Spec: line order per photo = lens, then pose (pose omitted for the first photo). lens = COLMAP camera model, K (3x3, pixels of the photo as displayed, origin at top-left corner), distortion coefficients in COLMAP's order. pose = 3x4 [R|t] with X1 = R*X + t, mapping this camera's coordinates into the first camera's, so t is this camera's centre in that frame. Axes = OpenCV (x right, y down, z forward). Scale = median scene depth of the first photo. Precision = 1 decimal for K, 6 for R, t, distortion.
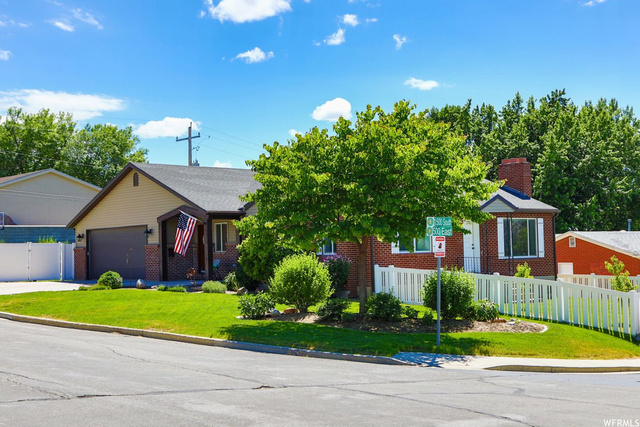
lens RADIAL K [[873.1, 0, 322.5], [0, 873.1, 213.0], [0, 0, 1]] dist [0.044606, 0.000000]
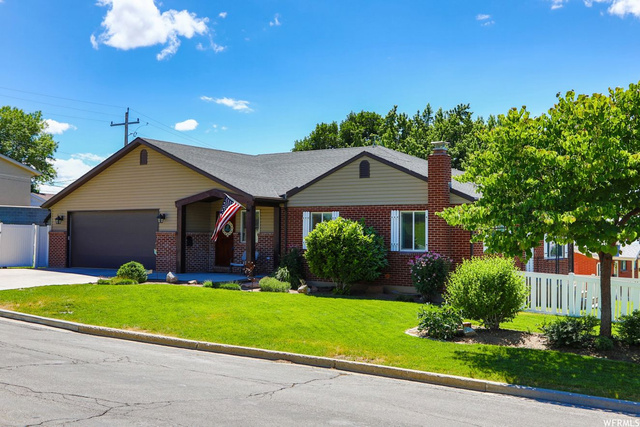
lens RADIAL K [[708.4, 0, 316.7], [0, 708.4, 216.4], [0, 0, 1]] dist [0.060240, 0.000000]
pose [[0.973300, 0.039899, 0.226044, -0.207923], [-0.042746, 0.999056, 0.007711, 0.008908], [-0.225523, -0.017167, 0.974086, 0.265159]]
